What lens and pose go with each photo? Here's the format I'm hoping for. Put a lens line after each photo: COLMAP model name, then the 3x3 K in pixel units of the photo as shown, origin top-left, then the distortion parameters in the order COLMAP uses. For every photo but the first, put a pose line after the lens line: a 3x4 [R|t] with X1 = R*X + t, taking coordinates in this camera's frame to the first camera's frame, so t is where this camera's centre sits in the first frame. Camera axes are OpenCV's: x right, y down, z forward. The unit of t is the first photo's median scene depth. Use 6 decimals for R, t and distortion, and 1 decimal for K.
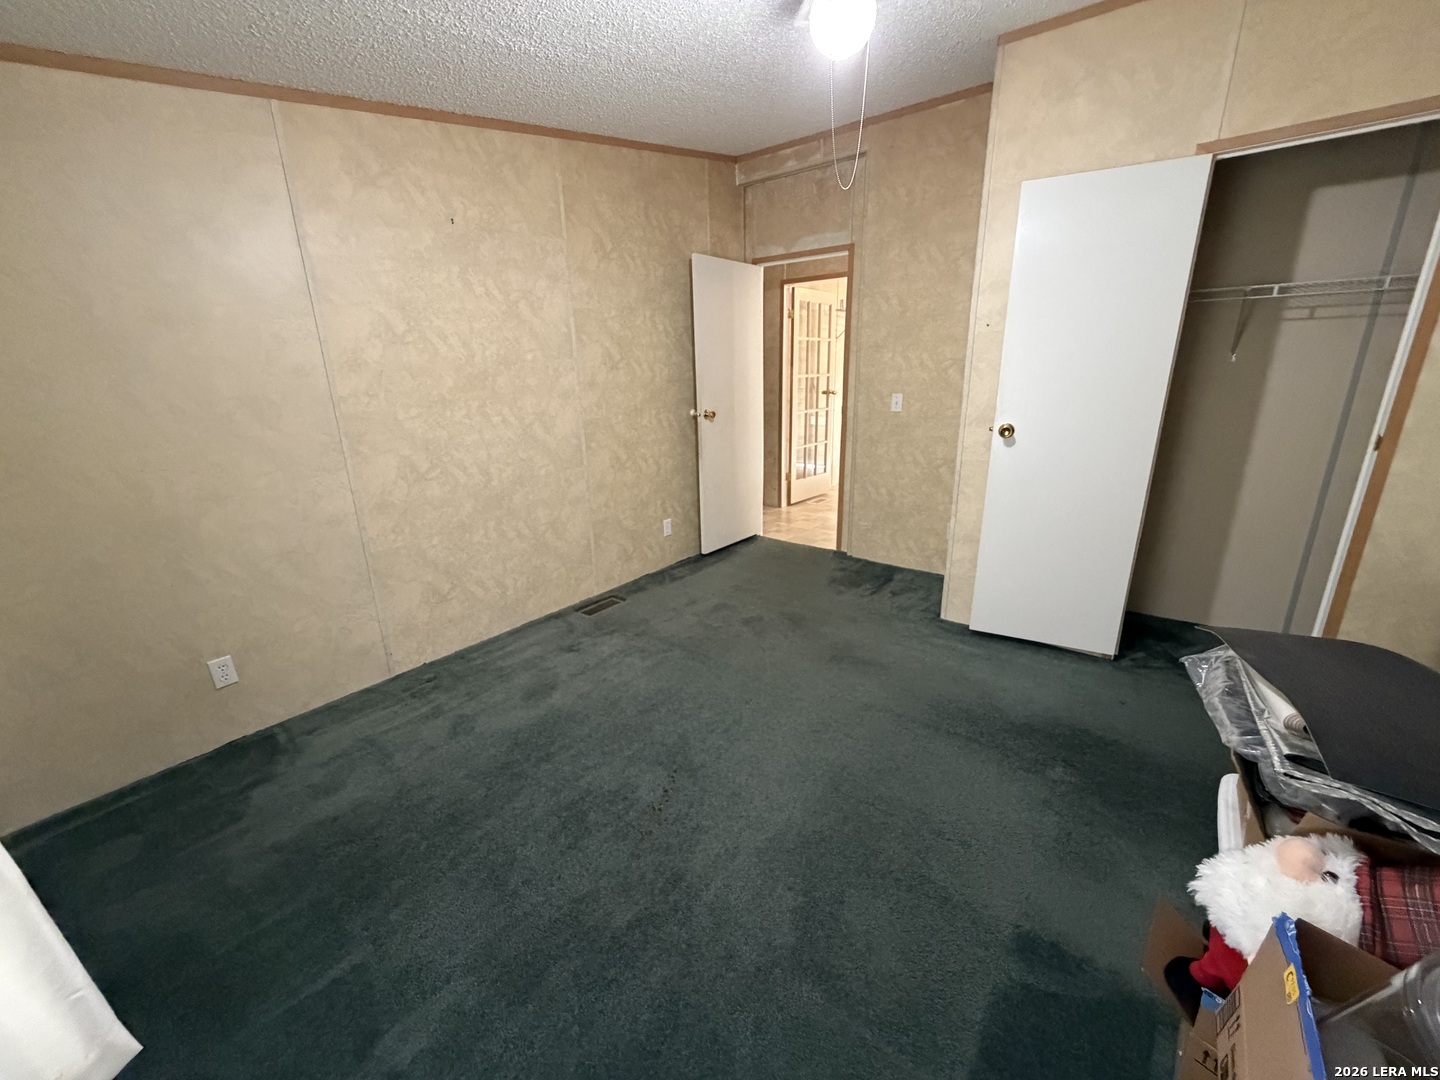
lens RADIAL K [[582.8, 0, 714.6], [0, 582.8, 542.4], [0, 0, 1]] dist [-0.000978, 0.001137]
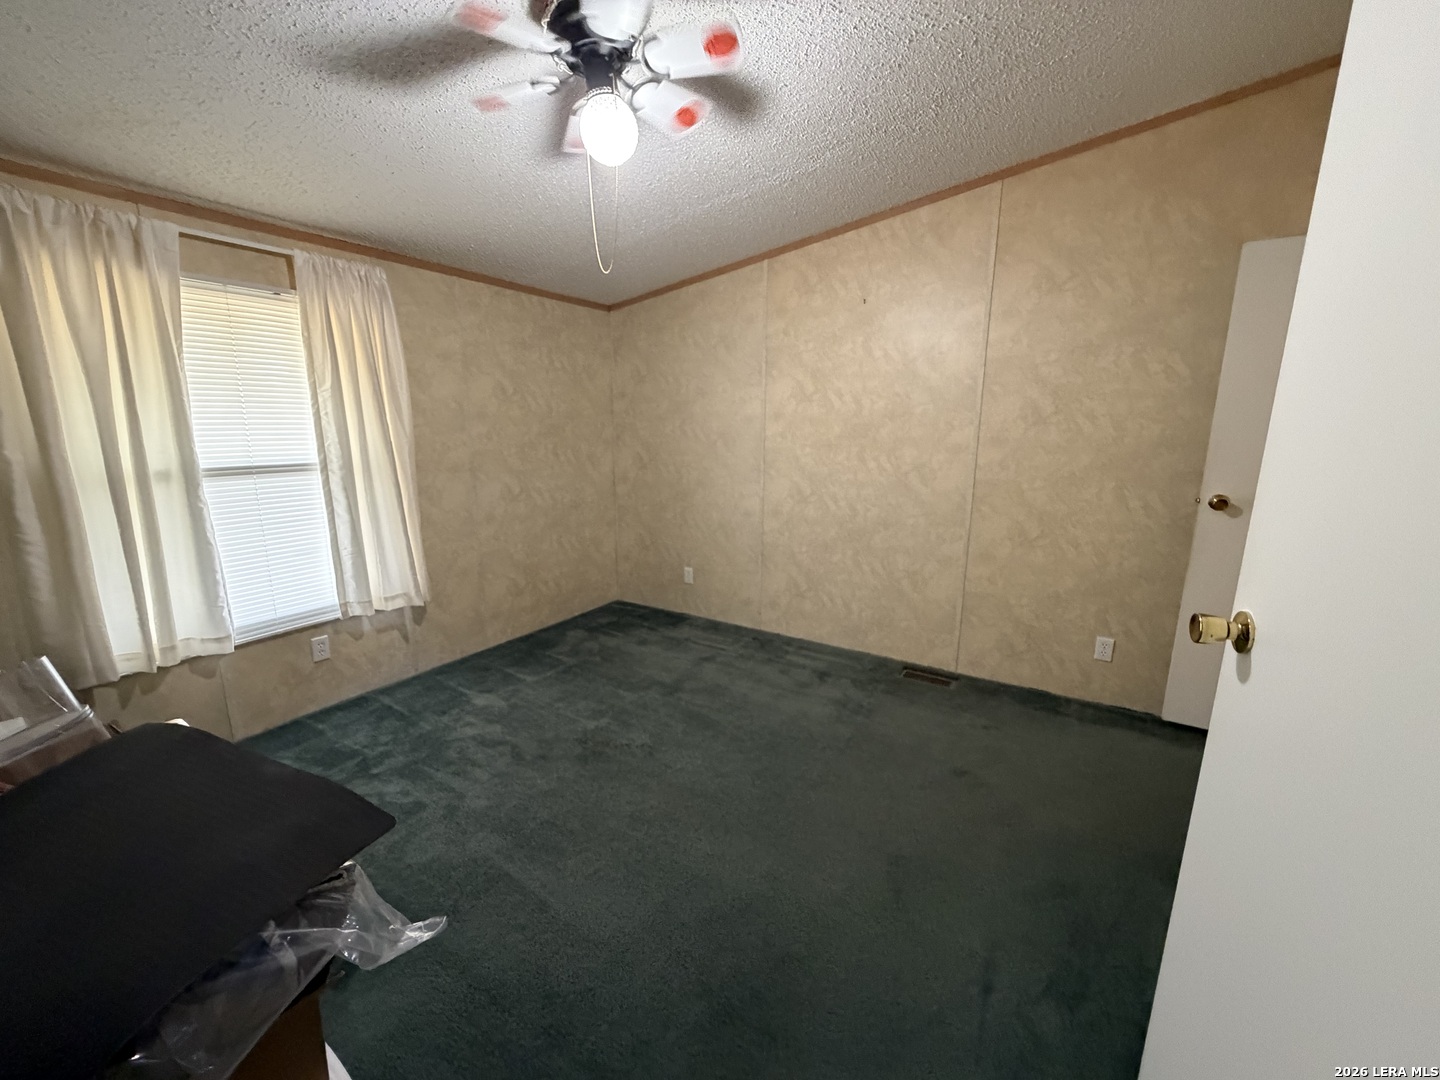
lens RADIAL K [[582.8, 0, 715.0], [0, 582.8, 540.3], [0, 0, 1]] dist [-0.000978, 0.001137]
pose [[0.097122, 0.220997, -0.970427, 0.757775], [-0.294814, 0.937666, 0.184031, -0.201215], [0.950606, 0.268222, 0.156221, 0.603532]]
